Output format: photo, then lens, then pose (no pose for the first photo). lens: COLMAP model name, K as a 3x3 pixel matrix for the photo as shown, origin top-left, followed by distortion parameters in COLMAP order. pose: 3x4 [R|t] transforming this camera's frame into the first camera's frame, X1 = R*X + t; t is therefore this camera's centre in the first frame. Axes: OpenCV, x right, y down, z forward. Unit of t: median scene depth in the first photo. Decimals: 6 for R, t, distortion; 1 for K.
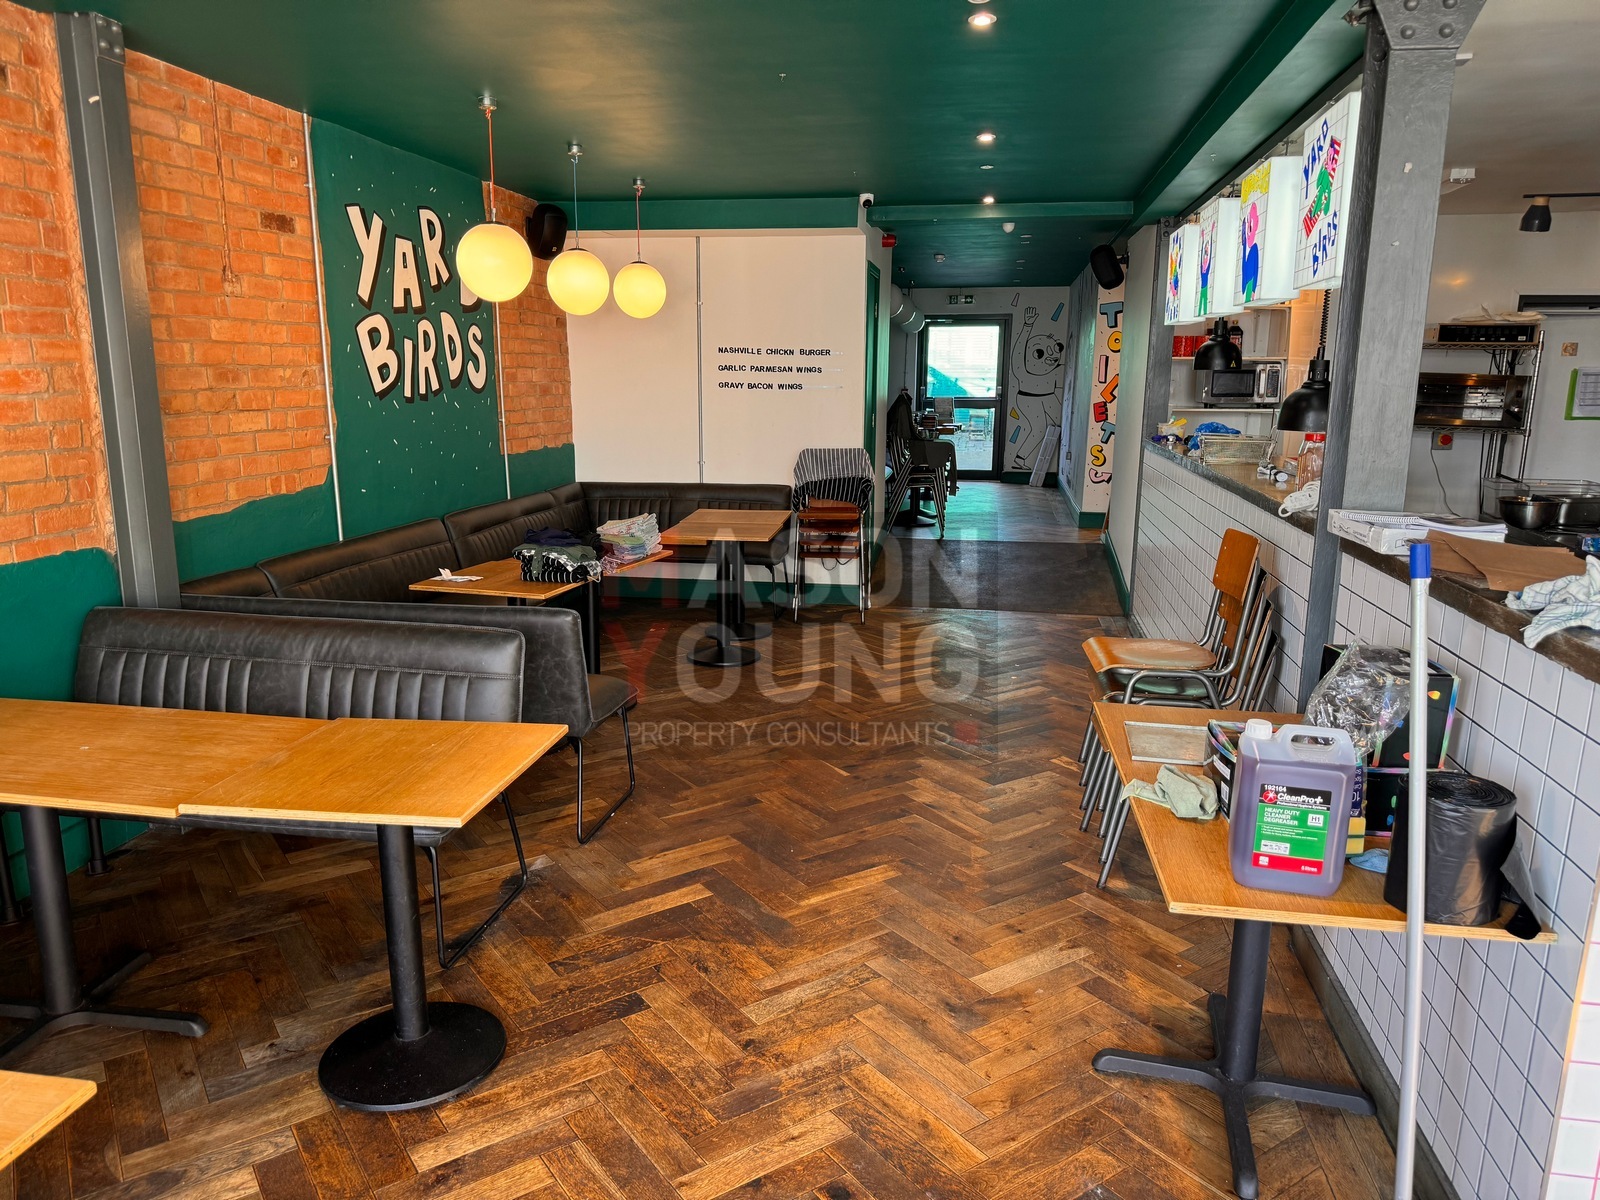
lens RADIAL K [[1135.9, 0, 808.8], [0, 1135.9, 607.9], [0, 0, 1]] dist [0.007161, -0.002994]
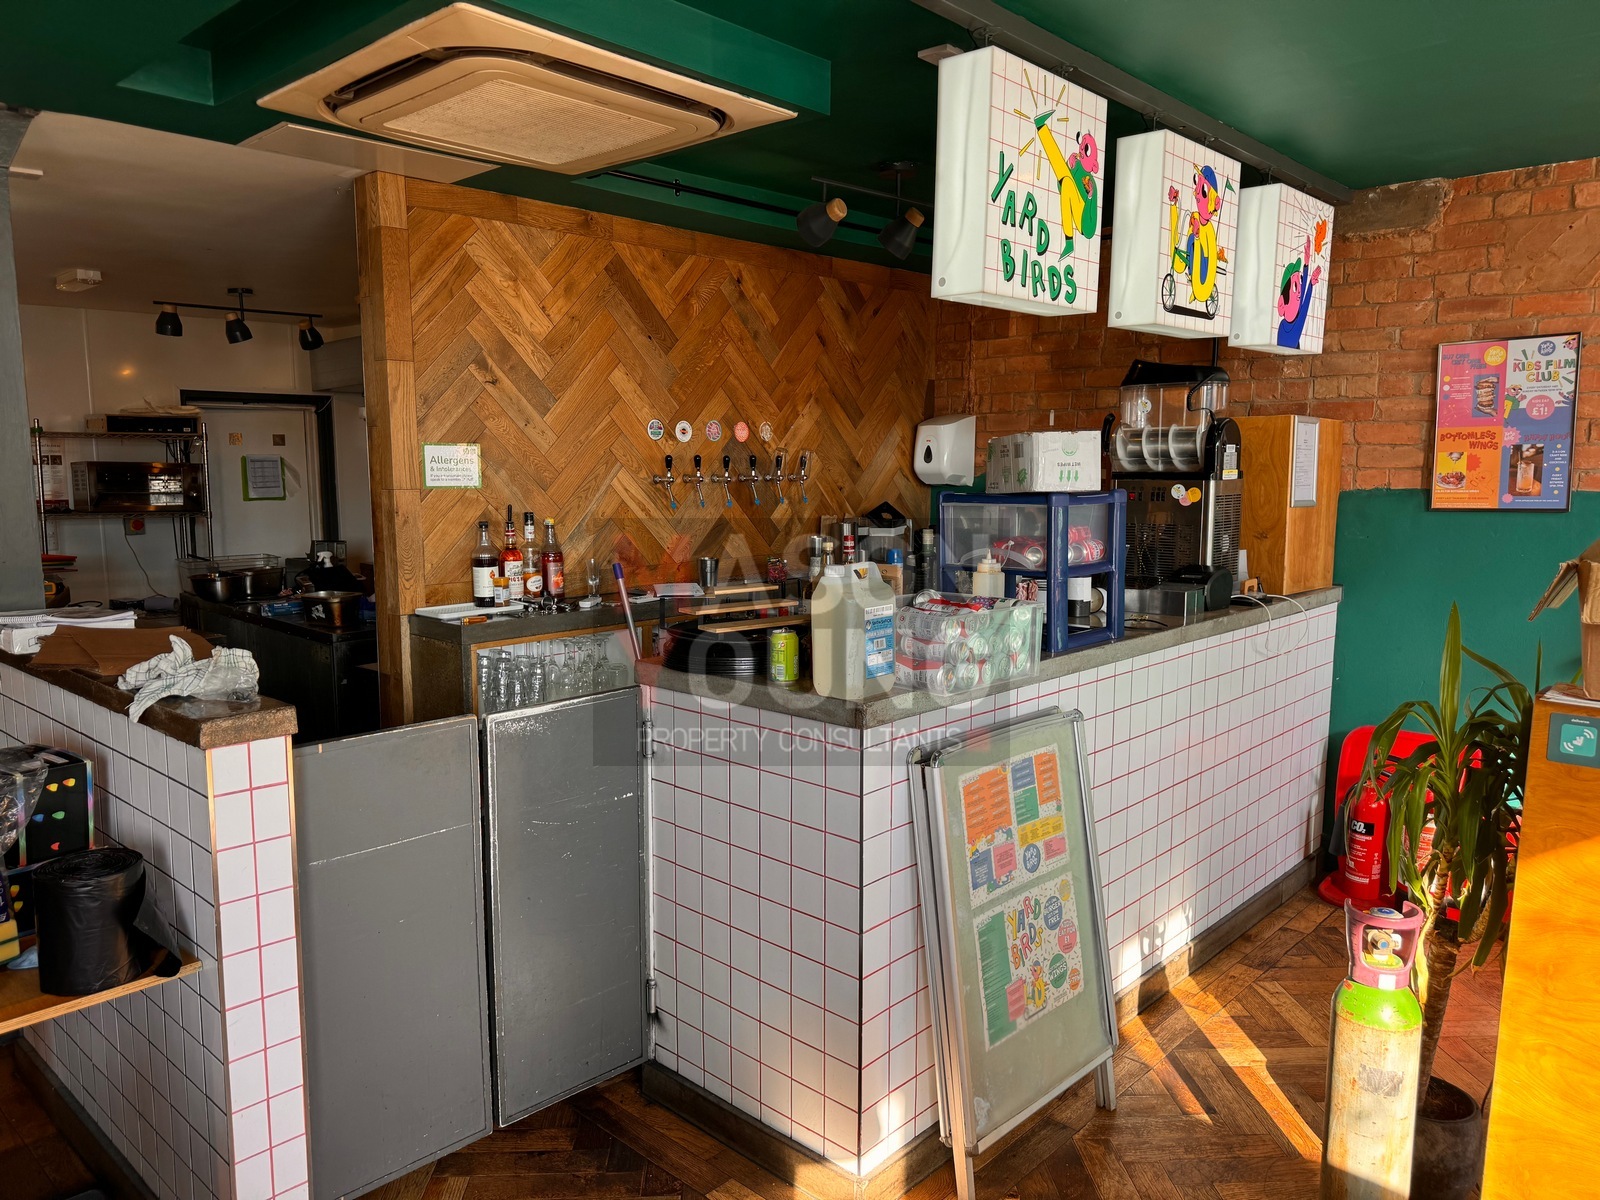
lens RADIAL K [[1135.9, 0, 808.8], [0, 1135.9, 607.9], [0, 0, 1]] dist [0.007161, -0.002994]
pose [[0.545693, -0.123084, 0.828896, 0.027590], [0.176083, 0.983913, 0.030181, 0.002437], [-0.819276, 0.129485, 0.558588, -0.069721]]
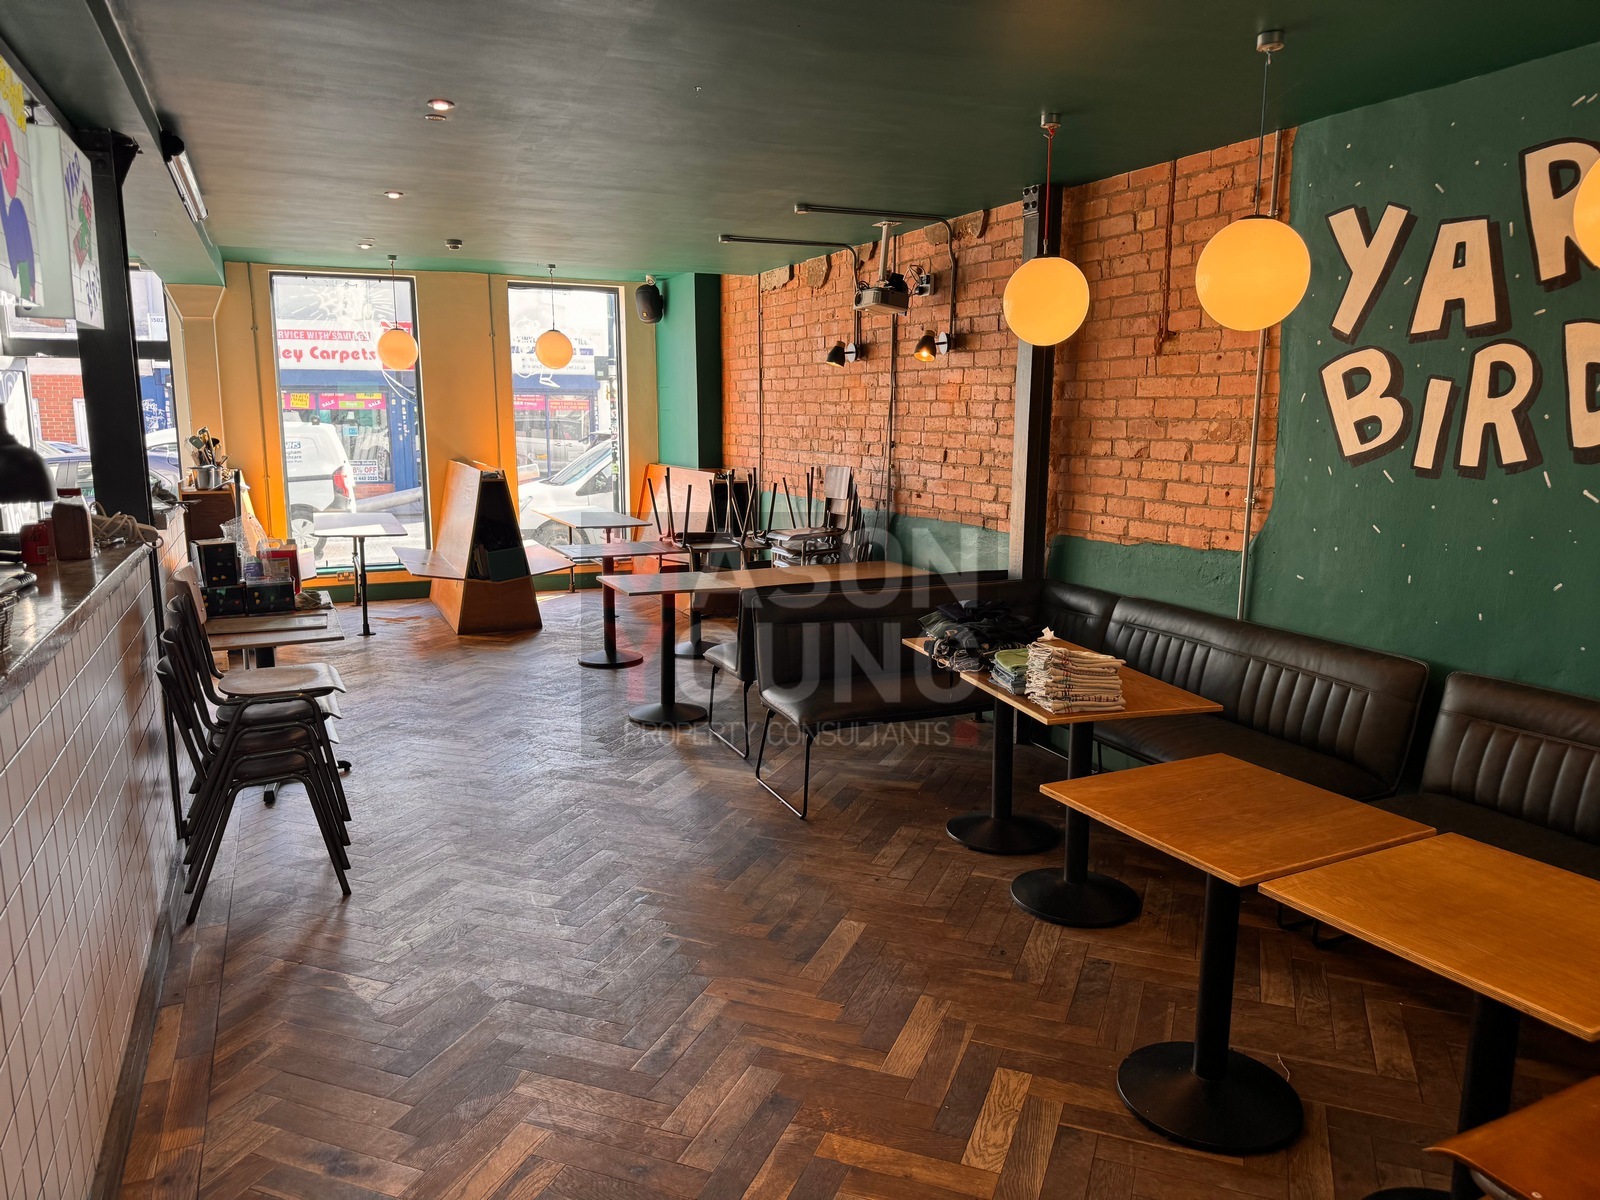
lens RADIAL K [[1135.9, 0, 808.8], [0, 1135.9, 607.9], [0, 0, 1]] dist [0.007161, -0.002994]
pose [[-0.836466, 0.077801, -0.542468, 0.434314], [-0.128076, 0.934705, 0.331545, -0.408704], [0.532842, 0.346804, -0.771885, 1.948504]]
